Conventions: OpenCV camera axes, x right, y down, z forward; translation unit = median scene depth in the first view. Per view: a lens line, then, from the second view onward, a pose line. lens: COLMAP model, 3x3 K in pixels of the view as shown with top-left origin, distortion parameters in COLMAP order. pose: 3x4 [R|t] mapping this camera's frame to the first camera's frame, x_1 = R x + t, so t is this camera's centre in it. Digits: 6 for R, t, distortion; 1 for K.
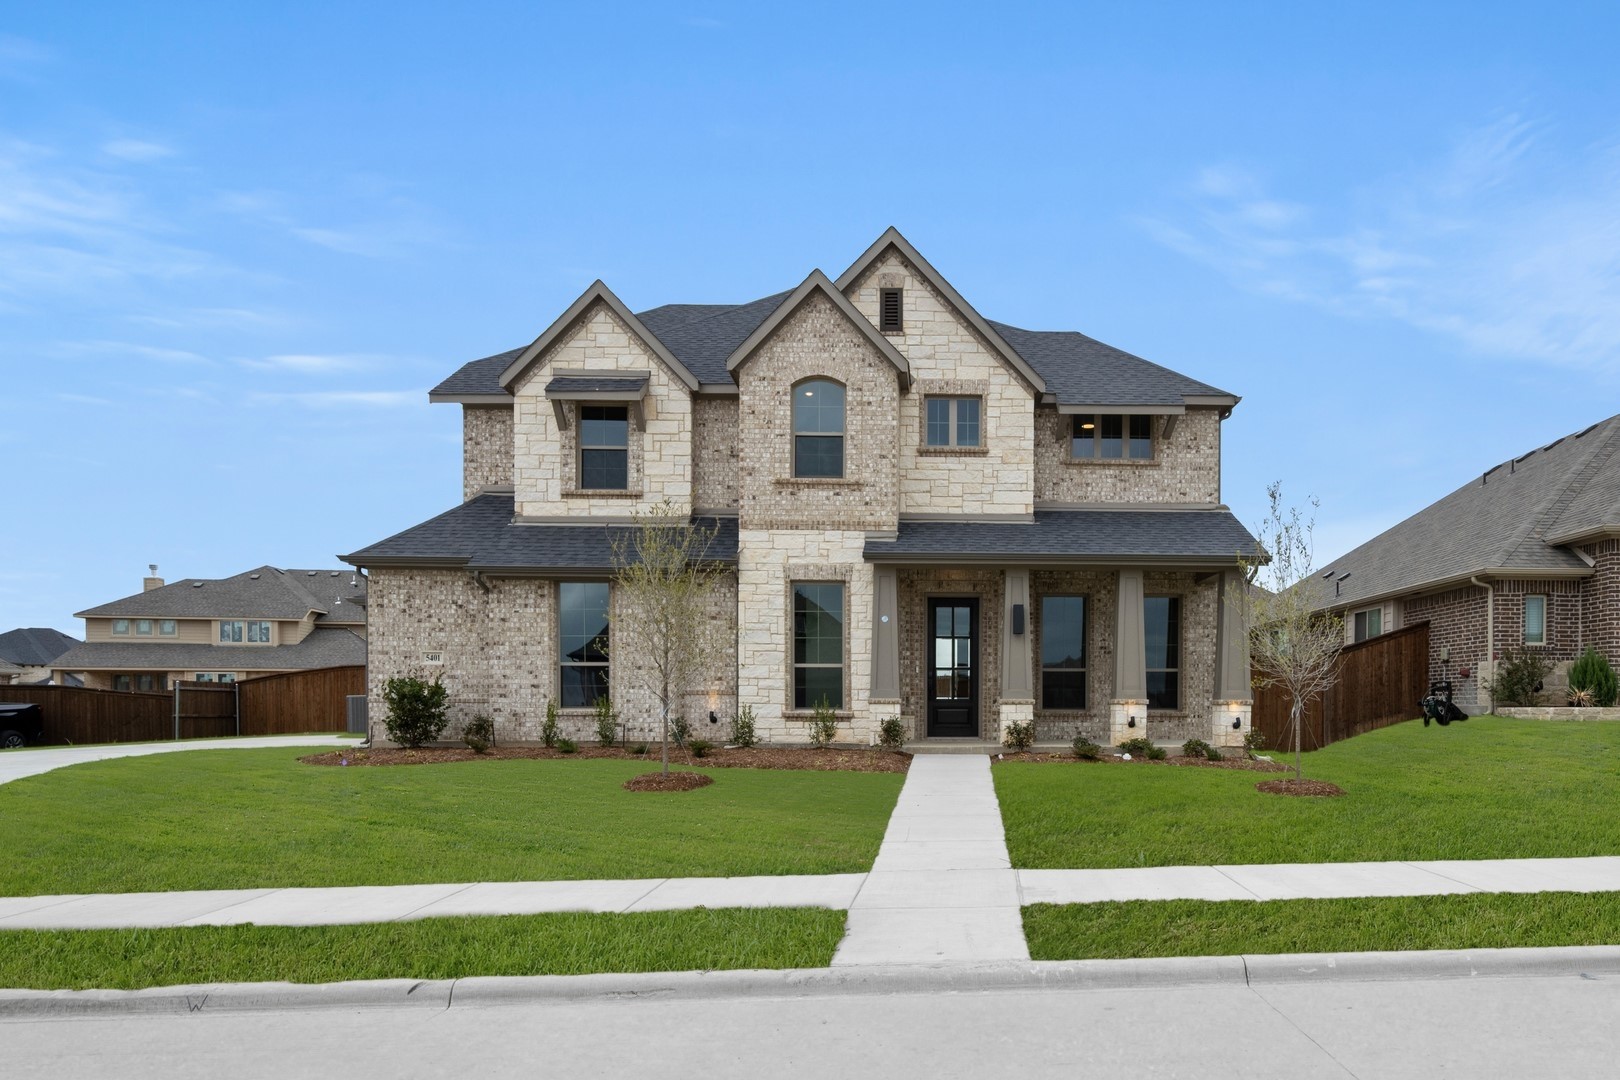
lens RADIAL K [[716.8, 0, 810.0], [0, 716.8, 540.0], [0, 0, 1]] dist [0.000643, -0.000042]
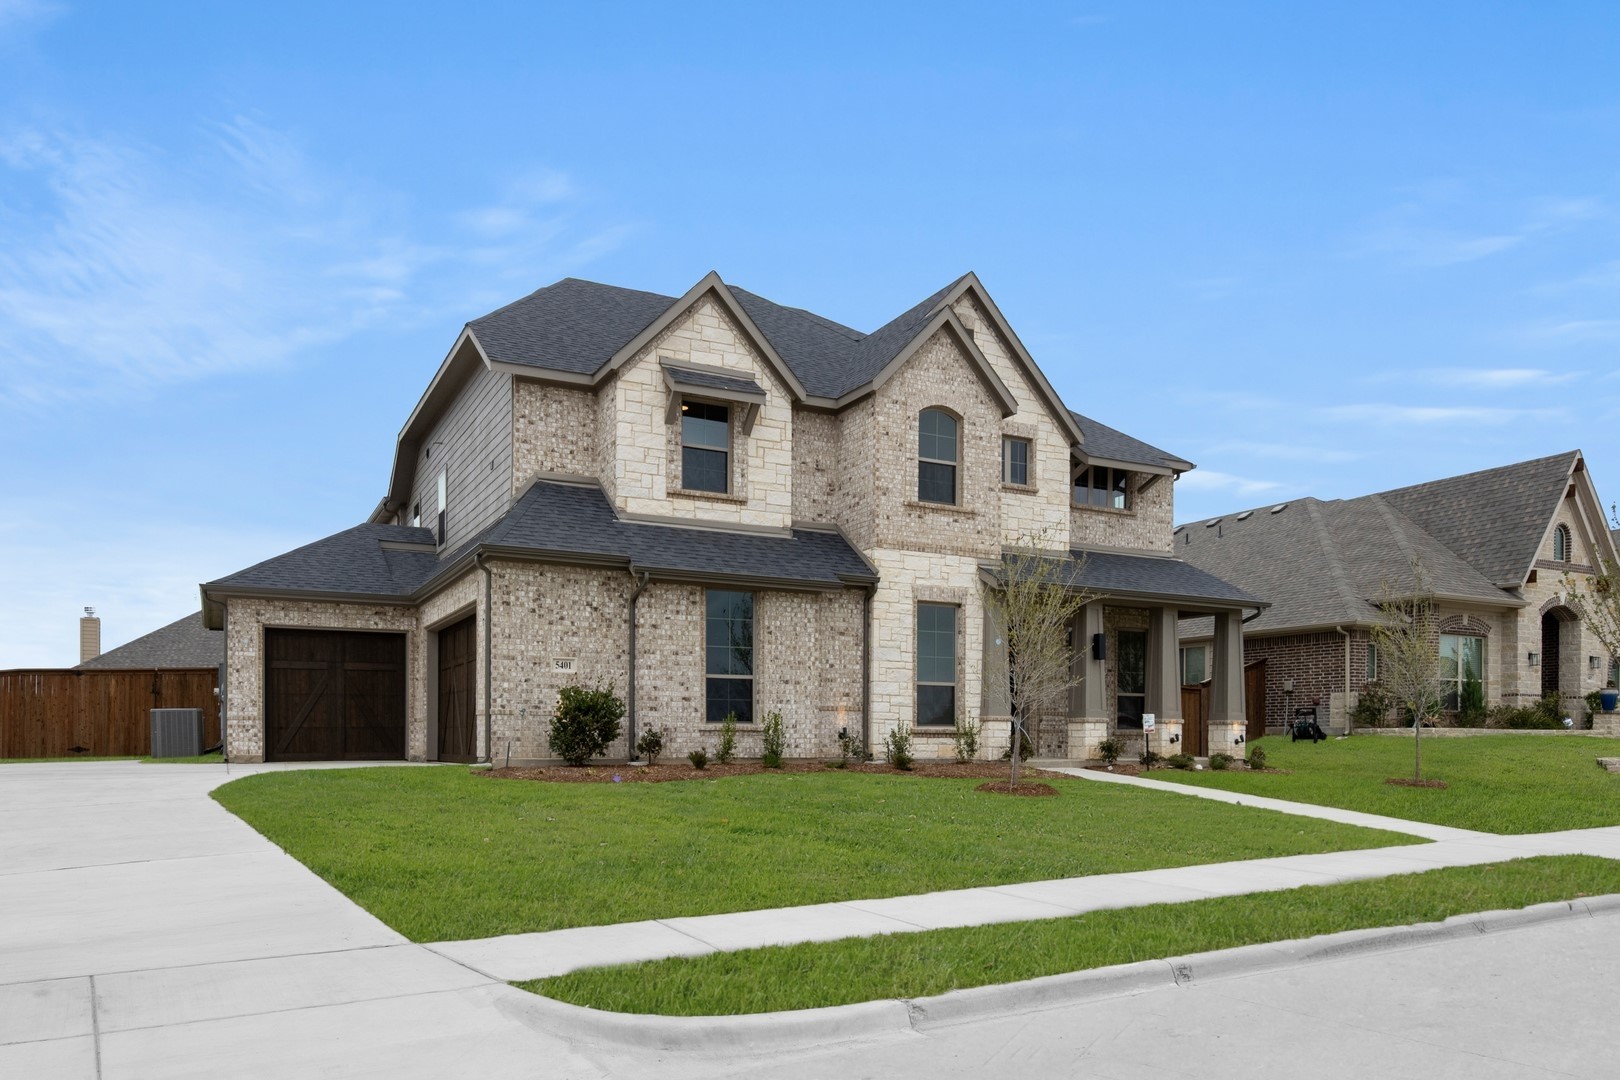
lens RADIAL K [[759.2, 0, 810.0], [0, 759.2, 540.0], [0, 0, 1]] dist [-0.000059, 0.000241]
pose [[0.947621, 0.081720, 0.308766, -0.500628], [-0.076402, 0.996647, -0.029296, 0.012688], [-0.310125, 0.004171, 0.950687, 0.007837]]
